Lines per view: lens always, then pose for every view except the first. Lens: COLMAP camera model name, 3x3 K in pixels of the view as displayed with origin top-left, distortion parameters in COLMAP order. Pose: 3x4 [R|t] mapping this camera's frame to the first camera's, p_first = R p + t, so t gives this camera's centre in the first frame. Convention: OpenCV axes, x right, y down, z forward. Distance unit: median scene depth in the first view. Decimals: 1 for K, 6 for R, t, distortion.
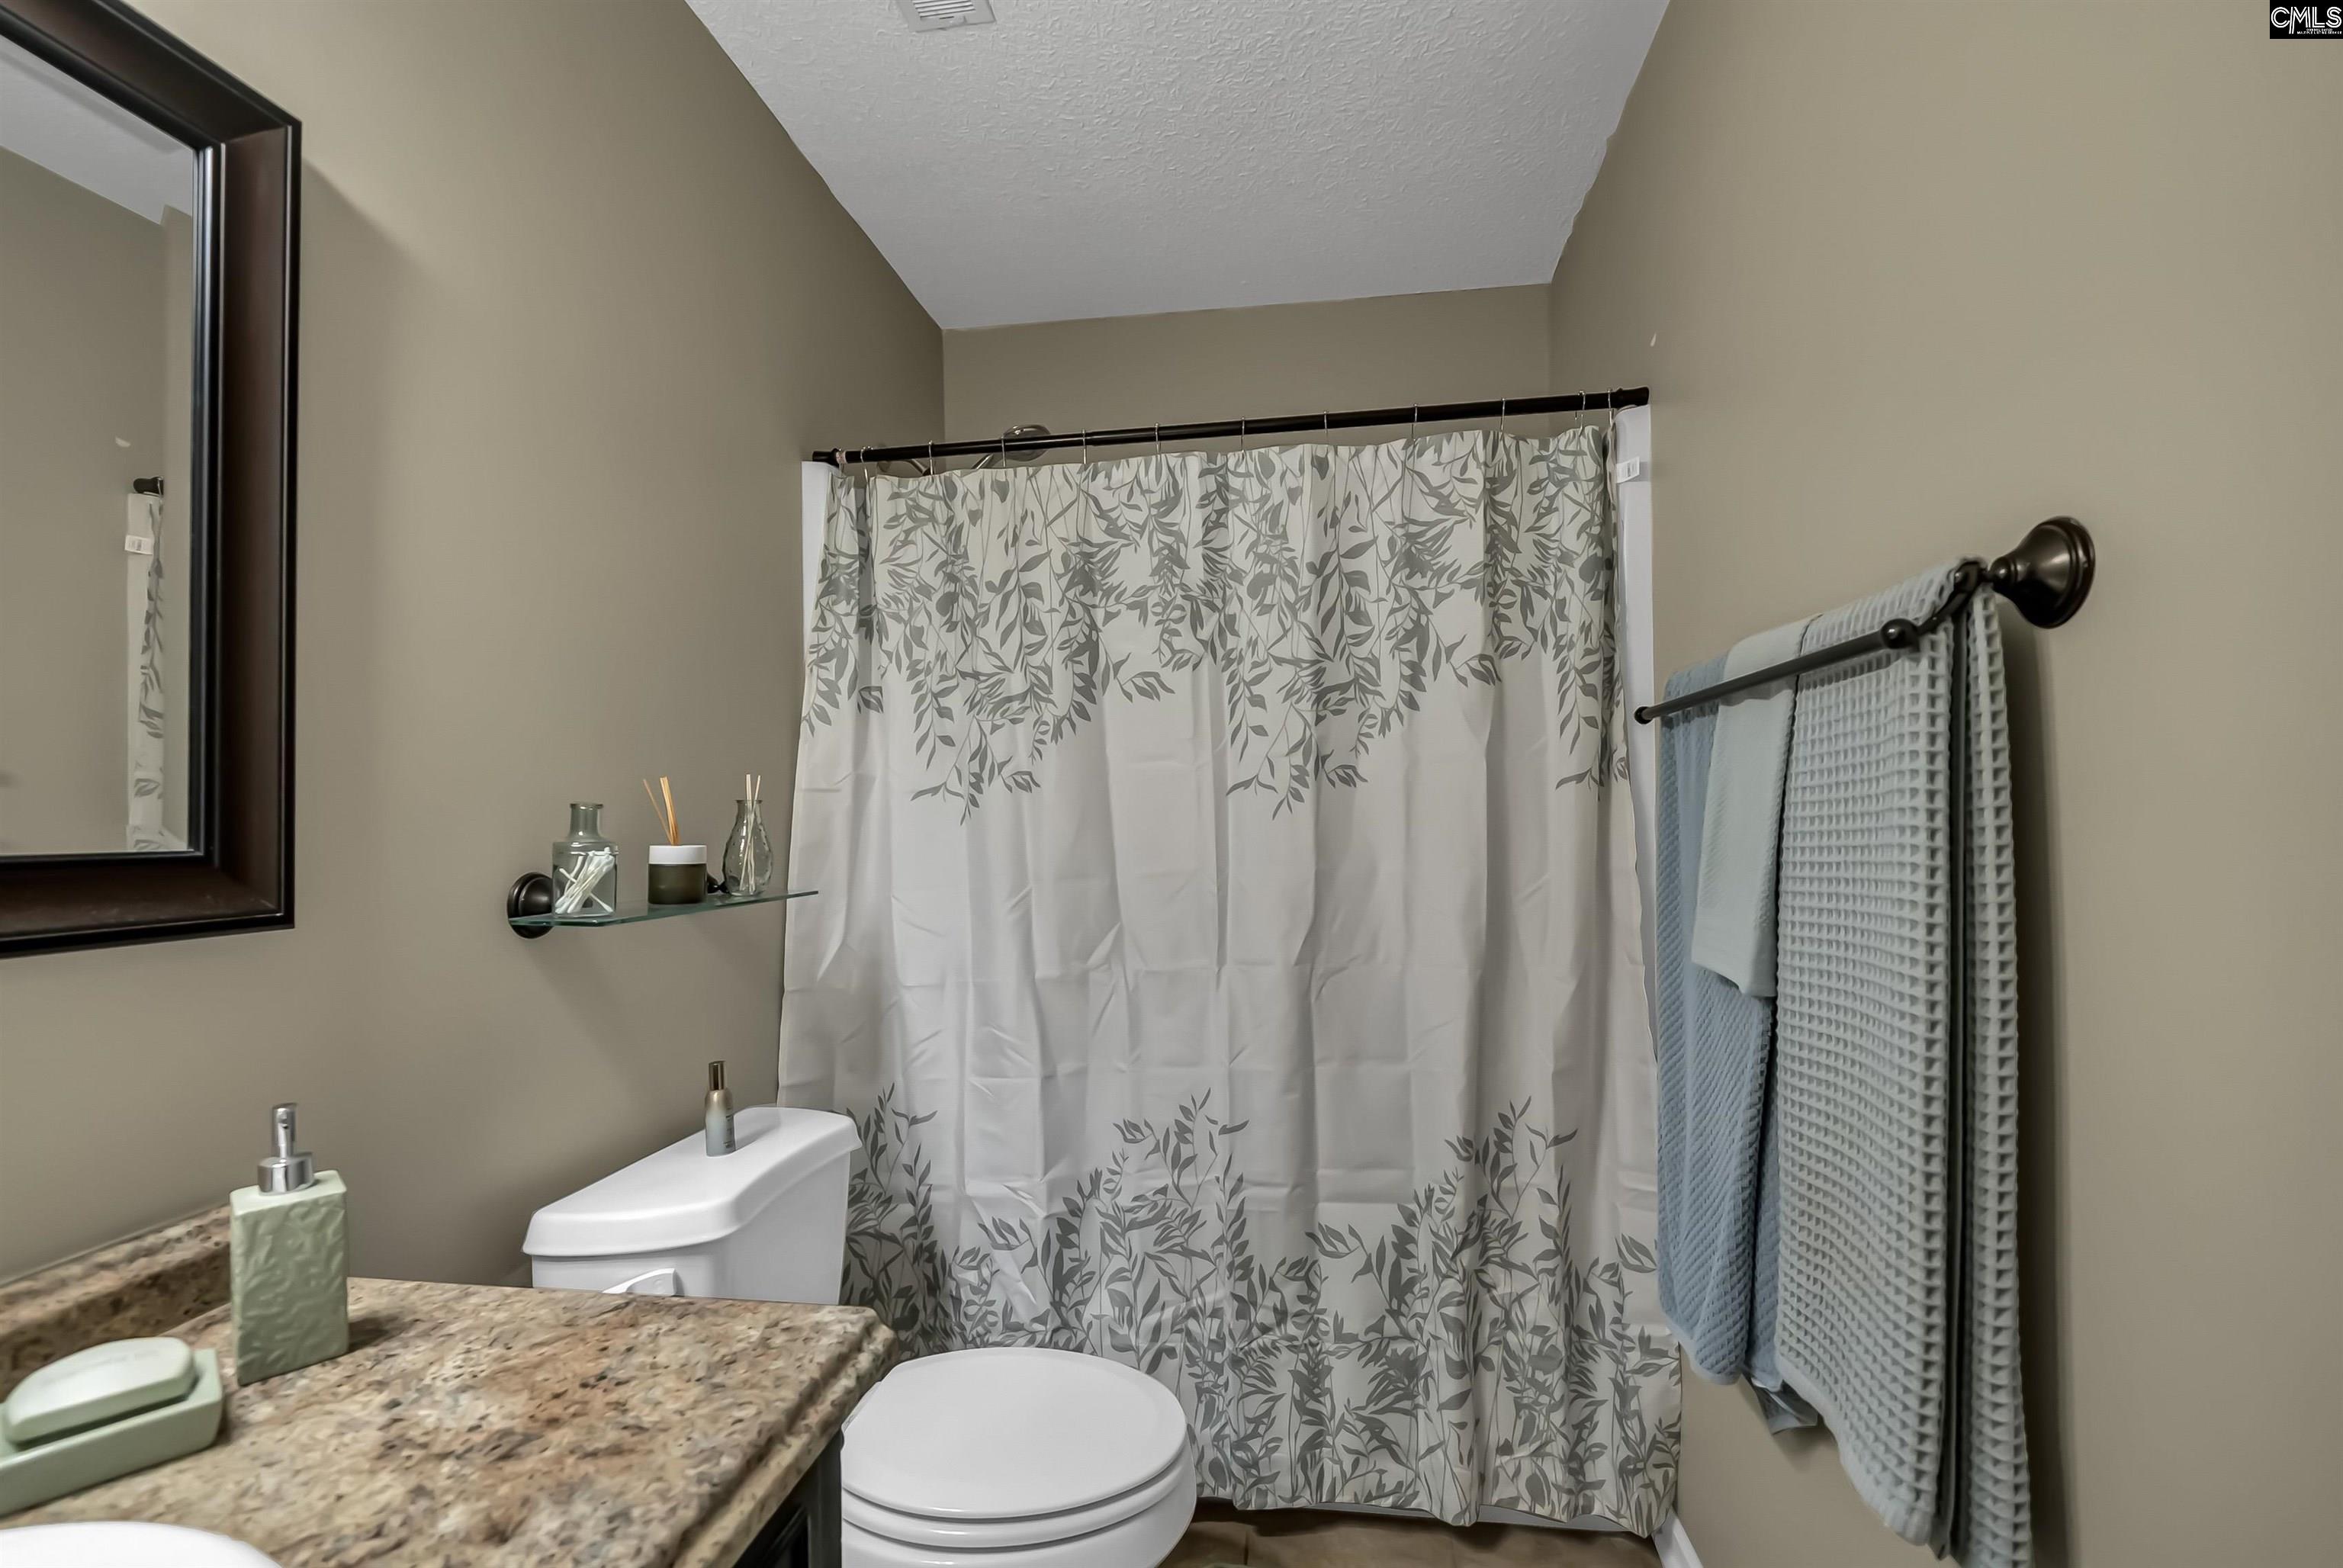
lens RADIAL K [[1029.4, 0, 1183.4], [0, 1029.4, 797.8], [0, 0, 1]] dist [-0.000954, 0.000102]
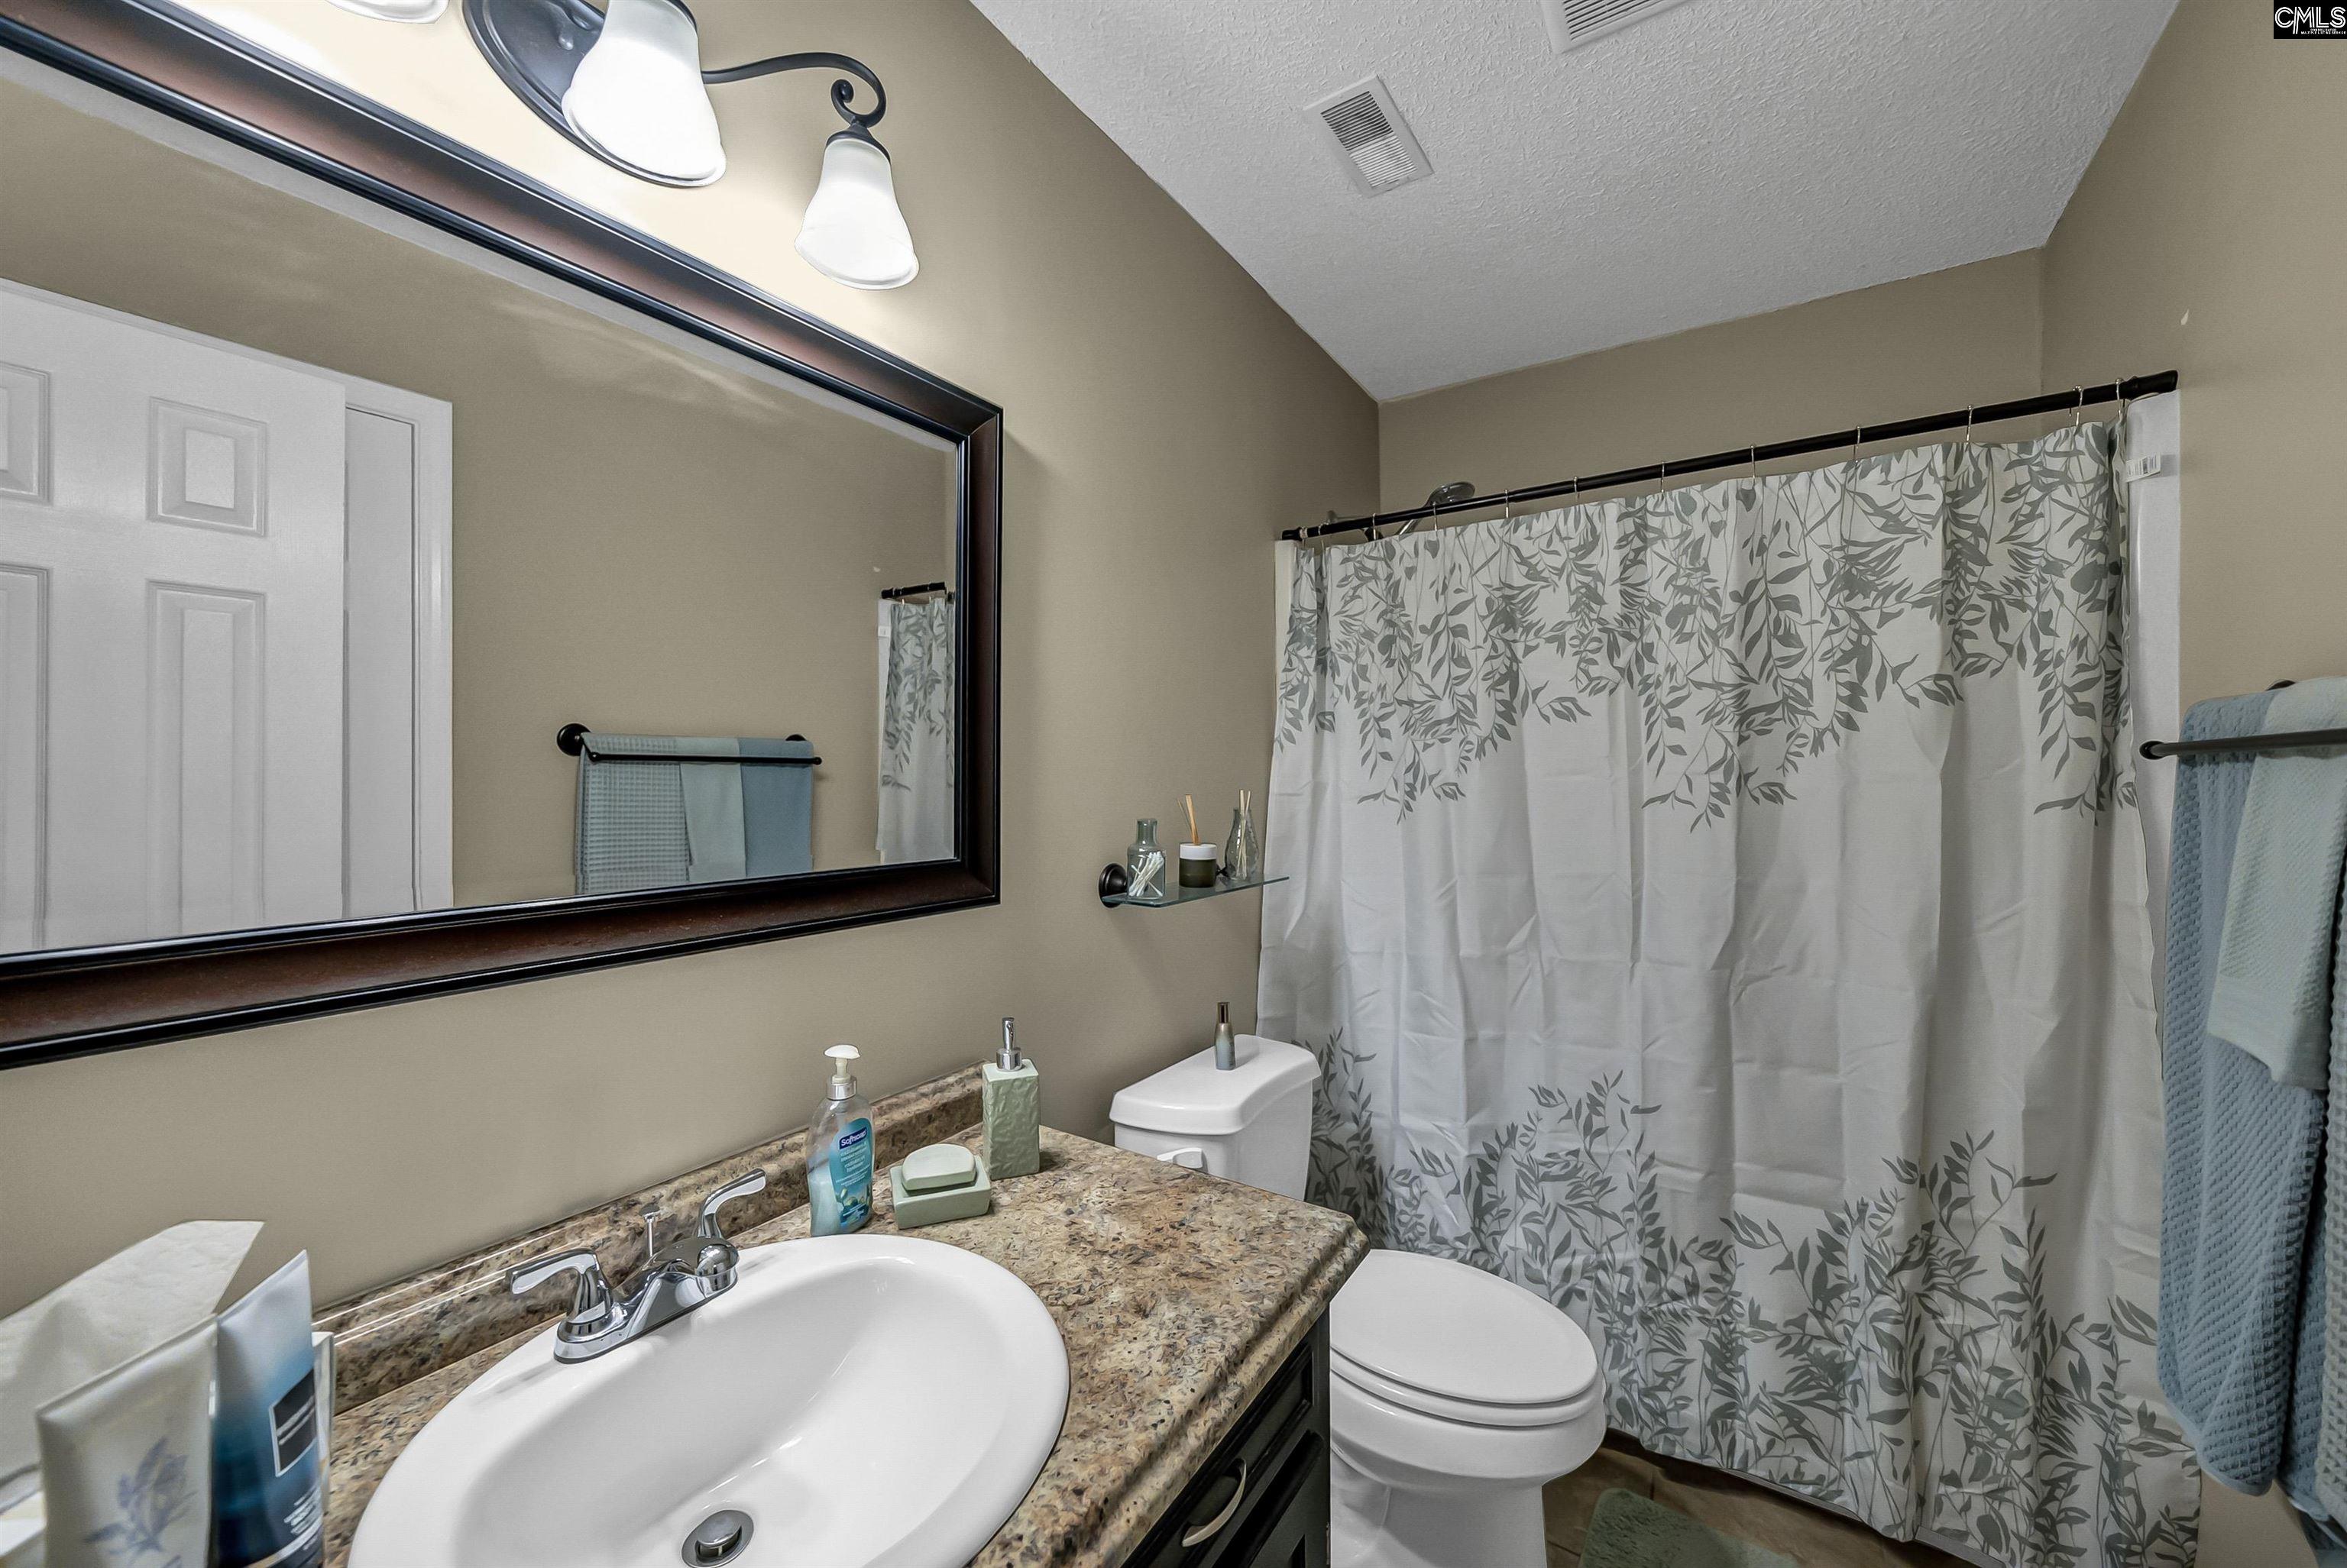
lens RADIAL K [[889.9, 0, 1159.0], [0, 889.9, 768.4], [0, 0, 1]] dist [-0.007111, 0.000790]
pose [[0.899562, 0.009602, -0.436687, -0.009162], [-0.004134, 0.999901, 0.013472, -0.059370], [0.436773, -0.010313, 0.899513, -0.088882]]
